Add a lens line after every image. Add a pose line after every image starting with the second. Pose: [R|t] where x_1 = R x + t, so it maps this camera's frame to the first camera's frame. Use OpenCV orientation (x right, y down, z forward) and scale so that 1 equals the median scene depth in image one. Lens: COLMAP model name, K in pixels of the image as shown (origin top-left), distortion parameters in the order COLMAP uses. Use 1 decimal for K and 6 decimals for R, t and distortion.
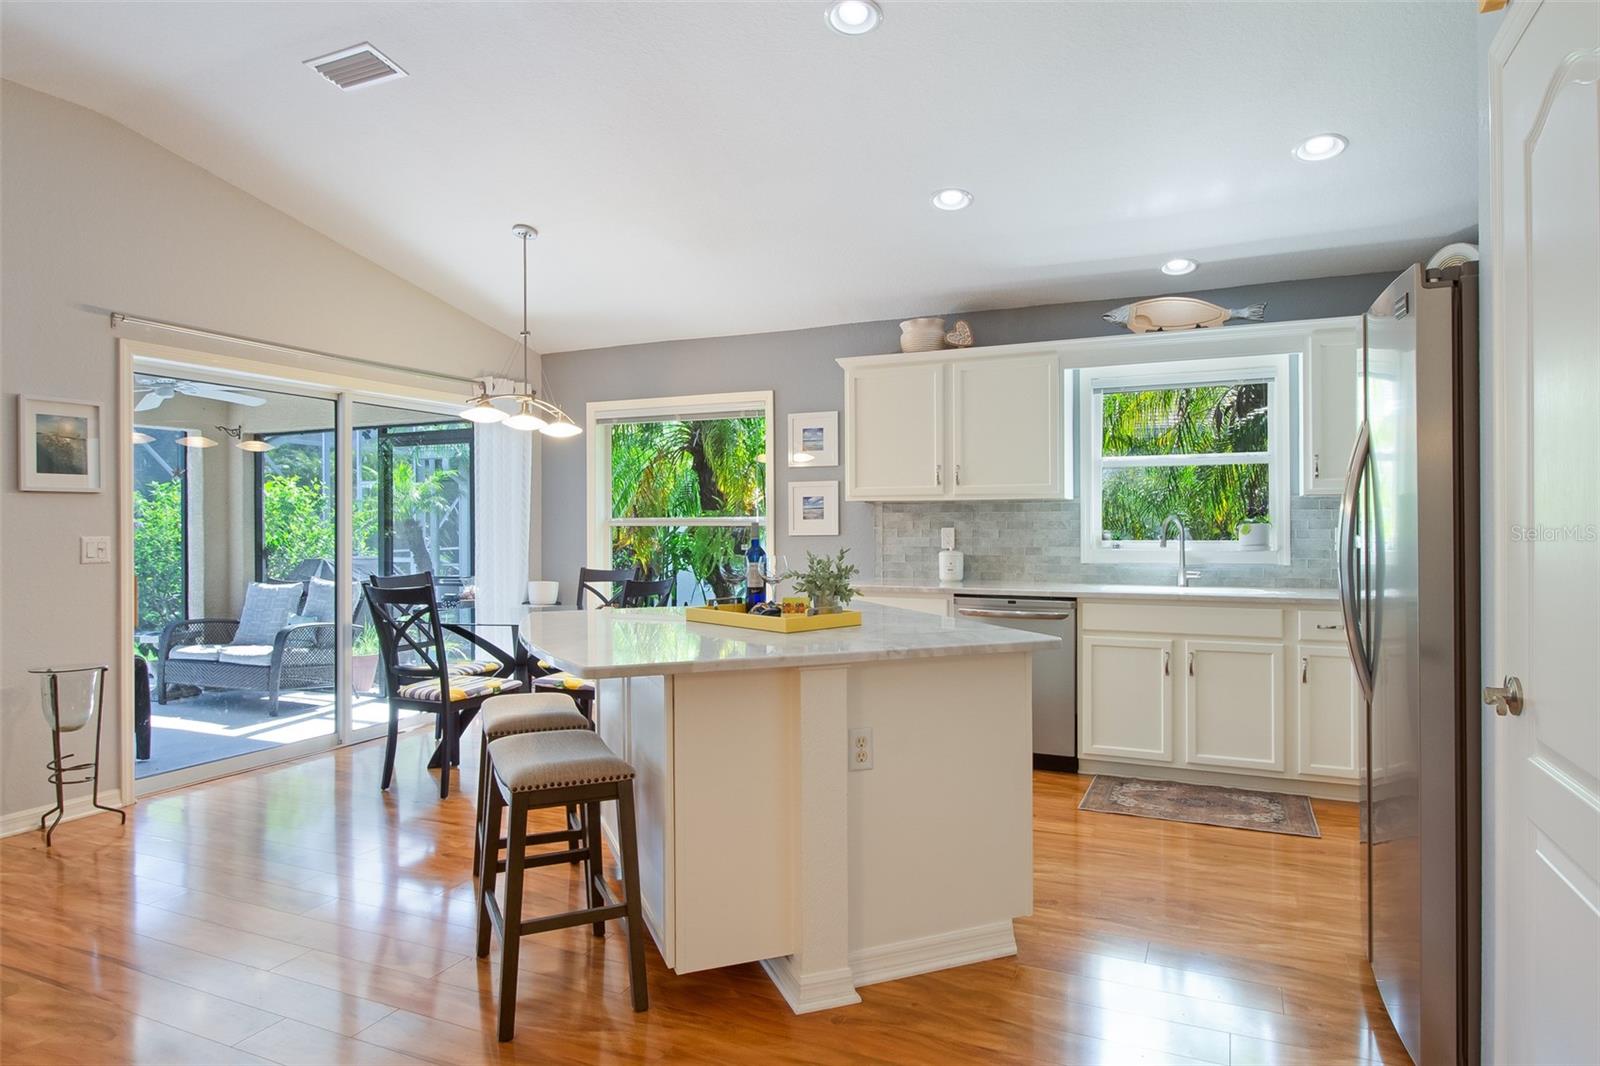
lens RADIAL K [[940.8, 0, 803.8], [0, 940.8, 522.2], [0, 0, 1]] dist [0.010864, -0.013932]
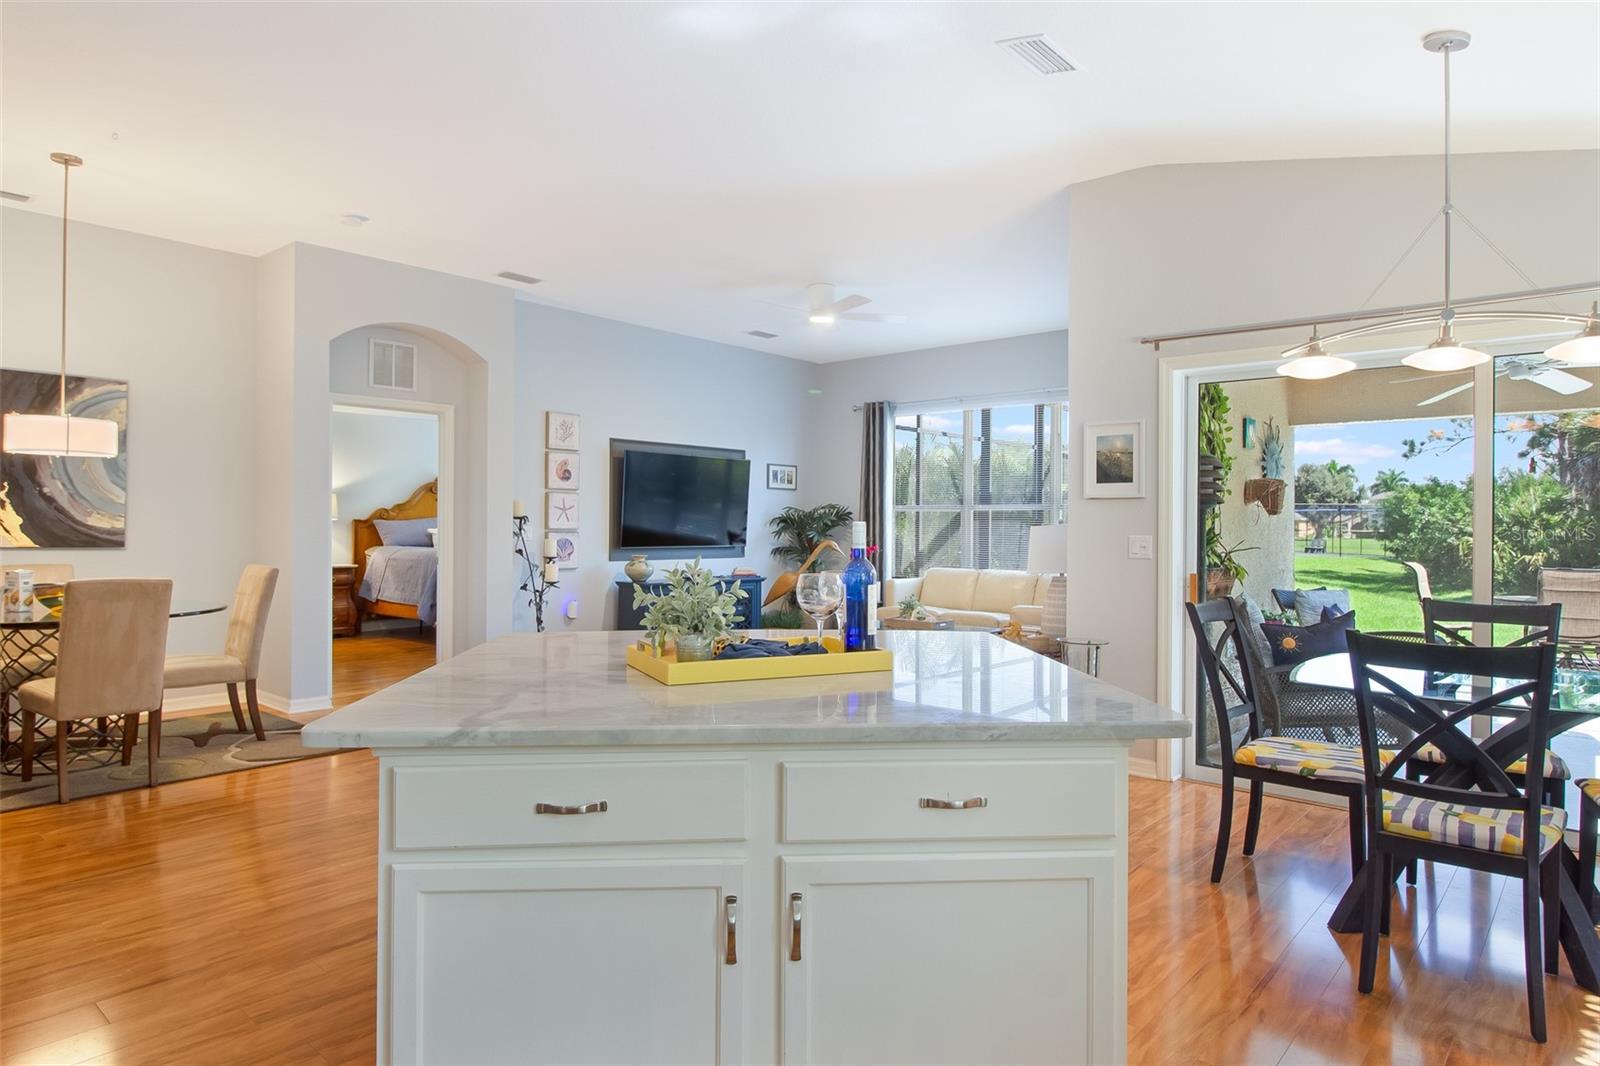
lens RADIAL K [[952.5, 0, 806.2], [0, 952.5, 523.1], [0, 0, 1]] dist [0.010389, -0.014432]
pose [[-0.283676, 0.002152, -0.958918, 0.392940], [-0.004404, 0.999984, 0.003547, -0.001623], [0.958910, 0.005229, -0.283662, 0.748204]]
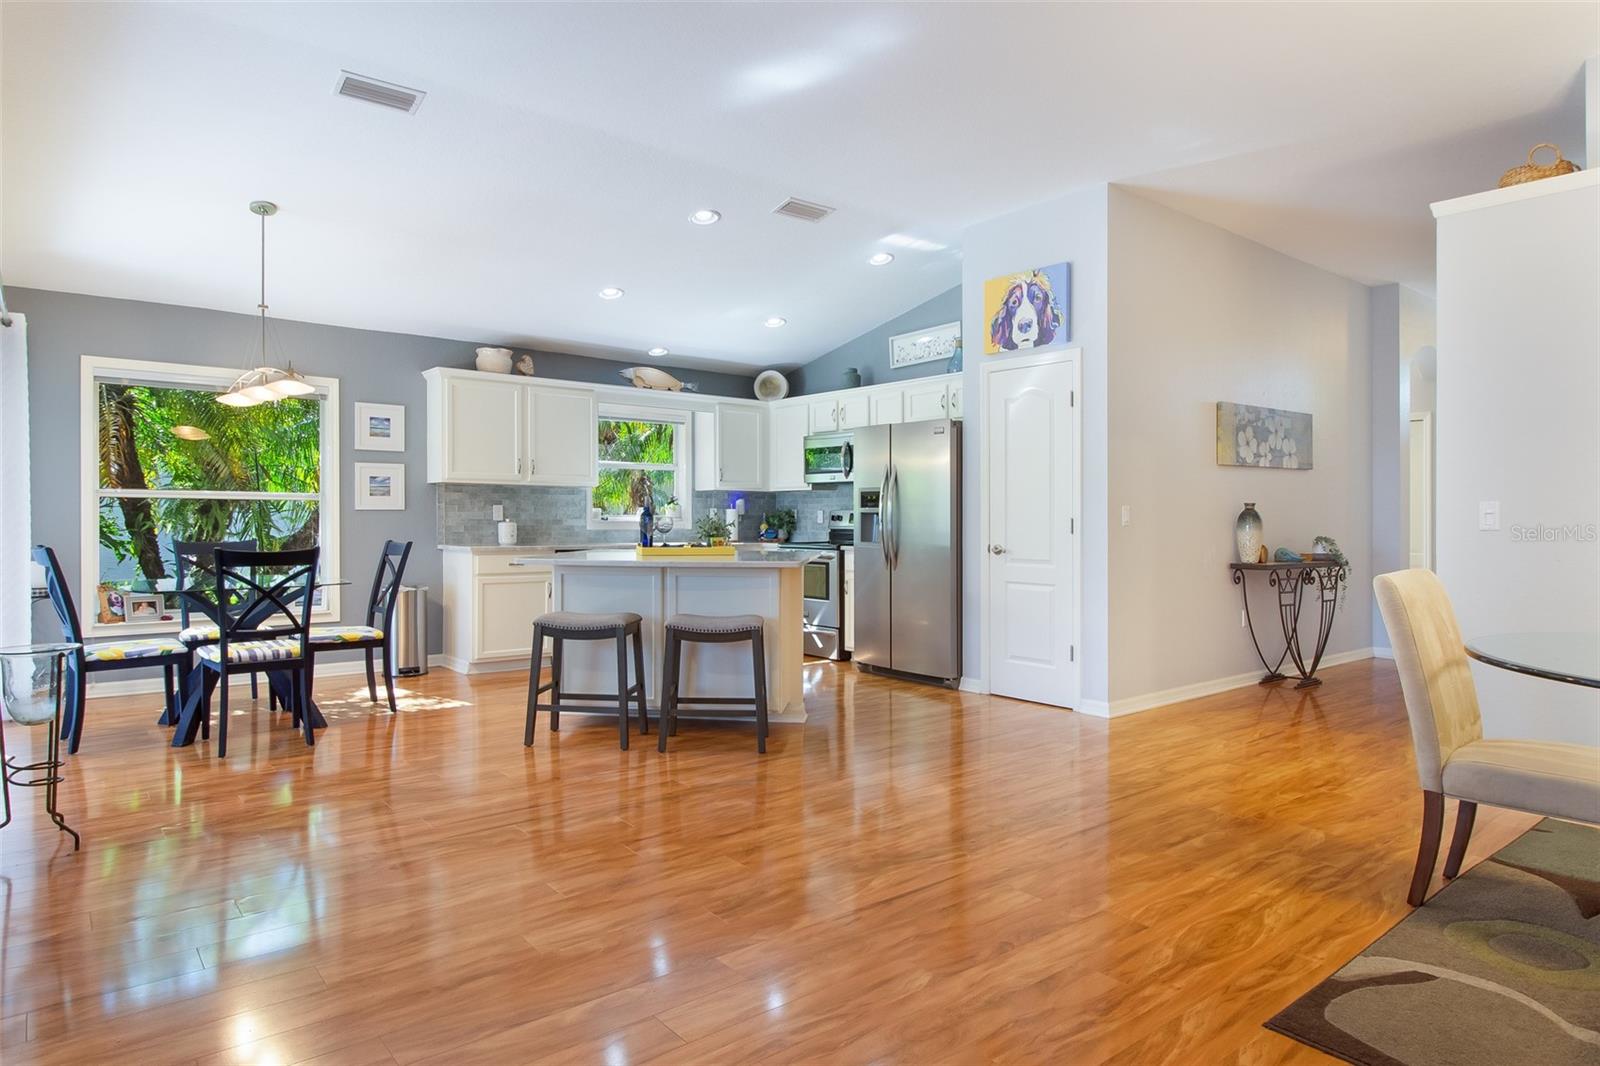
lens RADIAL K [[946.2, 0, 806.6], [0, 946.2, 527.2], [0, 0, 1]] dist [0.009496, -0.012669]
pose [[0.444762, -0.002299, 0.895646, -0.907056], [-0.008816, 0.999937, 0.006944, 0.025500], [-0.895606, -0.010984, 0.444713, 0.009028]]
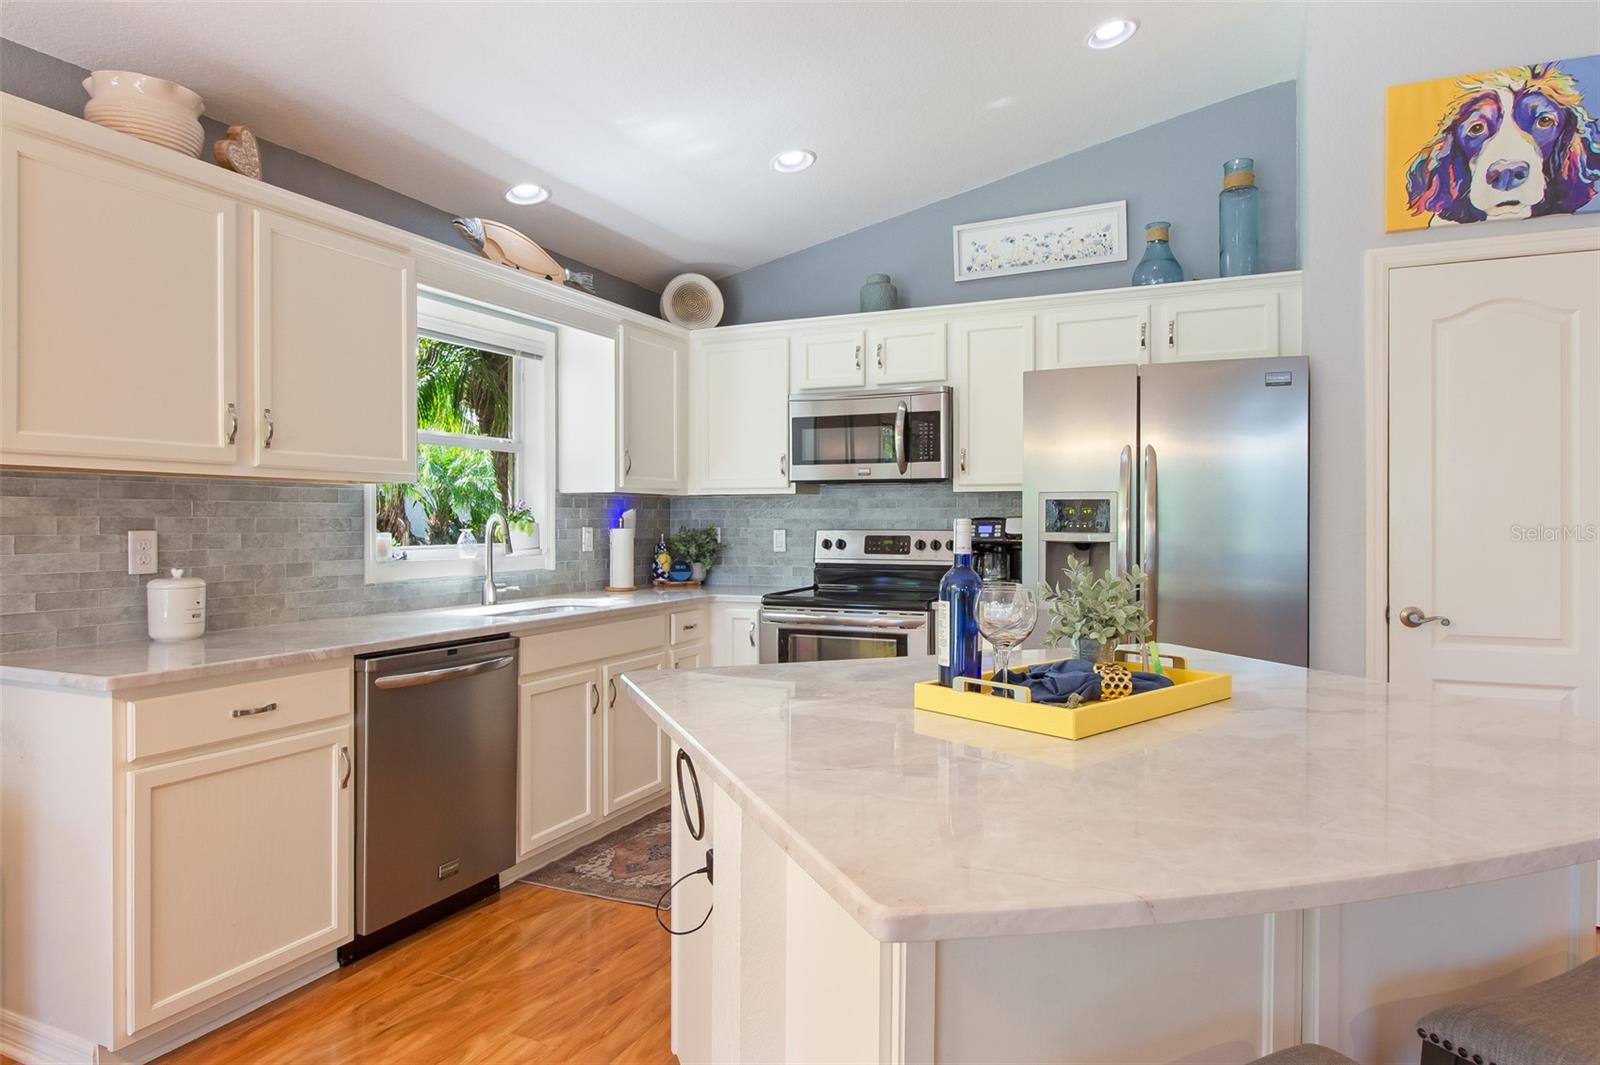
lens RADIAL K [[952.5, 0, 806.2], [0, 952.5, 522.6], [0, 0, 1]] dist [0.010389, -0.014432]
pose [[0.002649, 0.001395, 0.999996, -0.355949], [-0.002195, 0.999997, -0.001389, 0.001672], [-0.999994, -0.002191, 0.002652, 0.695977]]
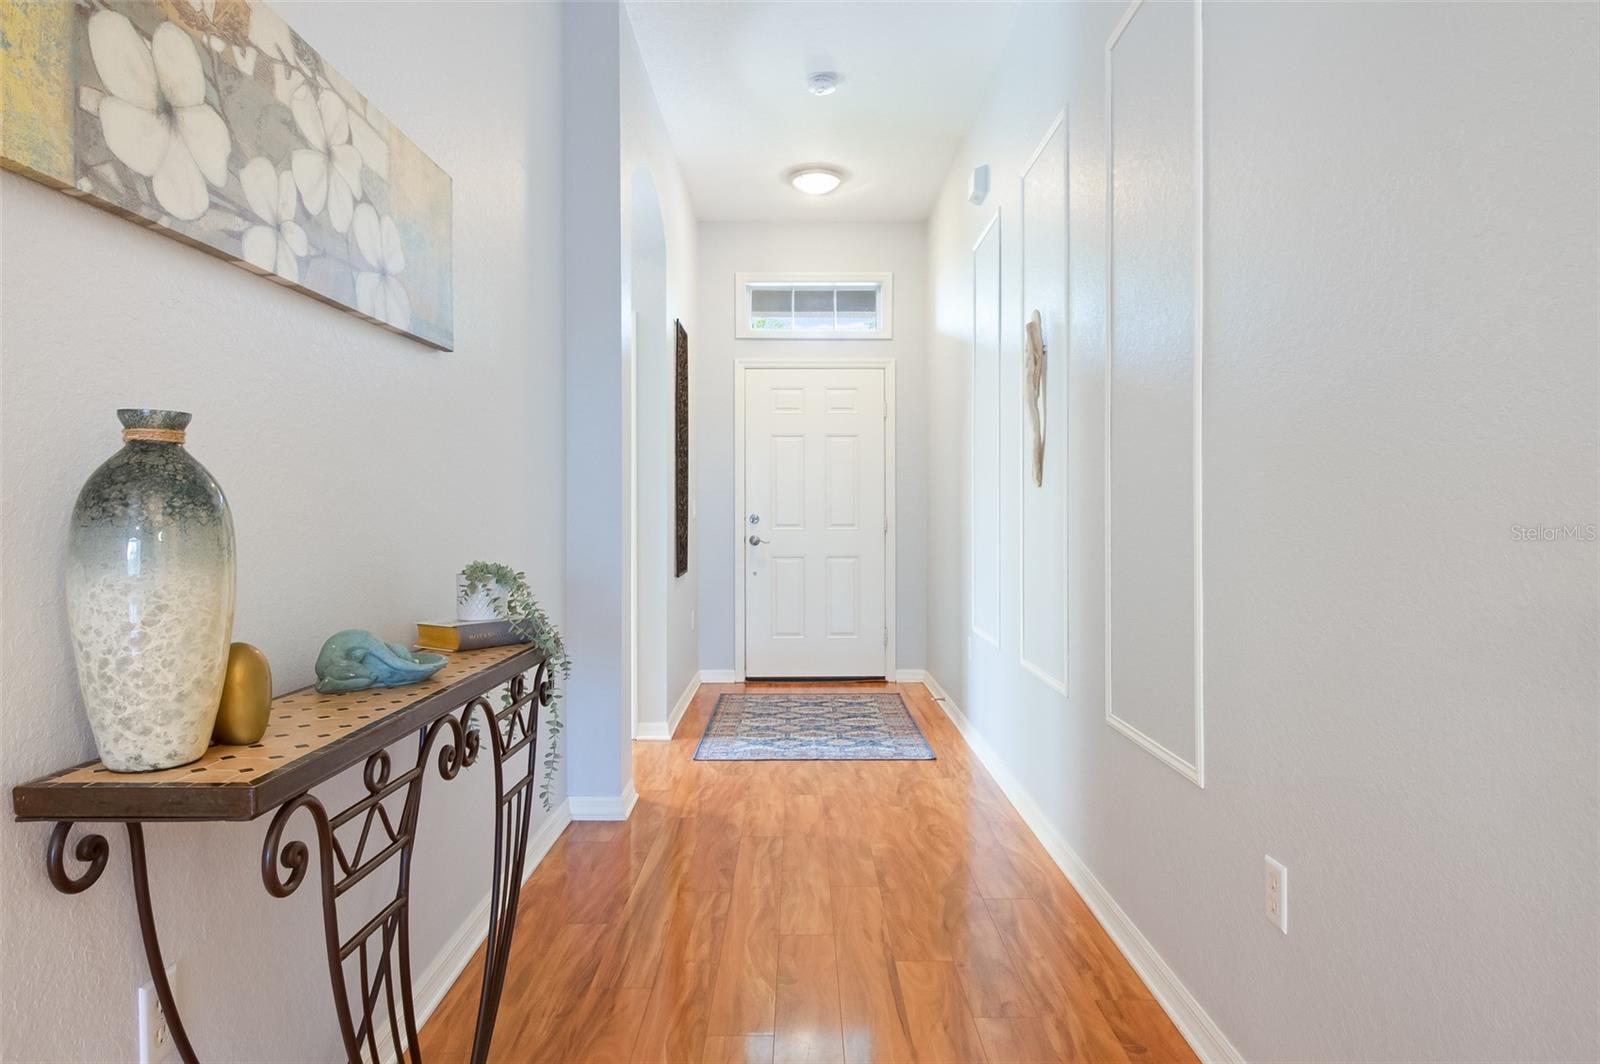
lens RADIAL K [[924.2, 0, 799.0], [0, 924.2, 505.9], [0, 0, 1]] dist [0.000127, -0.013596]
pose [[-0.416262, 0.011355, 0.909174, 0.189901], [-0.000744, 0.999917, -0.012829, 0.021491], [-0.909244, -0.006016, -0.416220, -0.004302]]
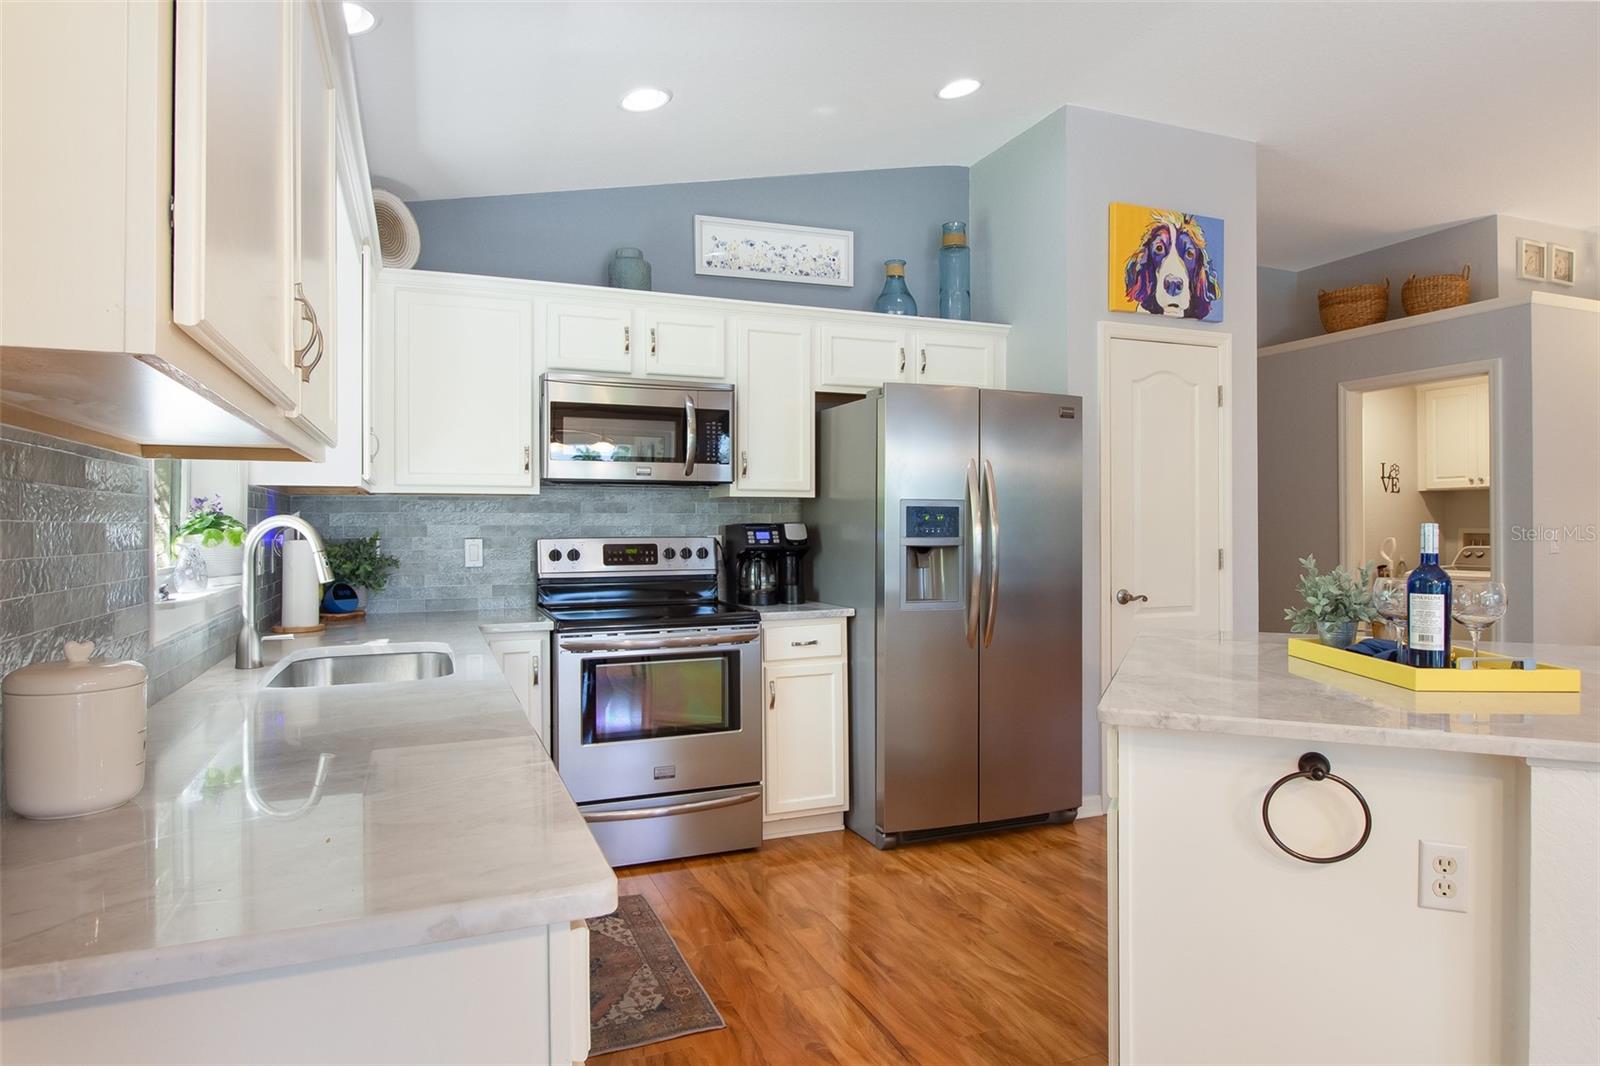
lens RADIAL K [[942.4, 0, 806.8], [0, 942.4, 515.9], [0, 0, 1]] dist [0.008608, -0.013088]
pose [[-0.725639, 0.012432, 0.687963, -0.113188], [0.003880, 0.999895, -0.013976, 0.000728], [-0.688065, -0.007472, -0.725611, 1.083954]]
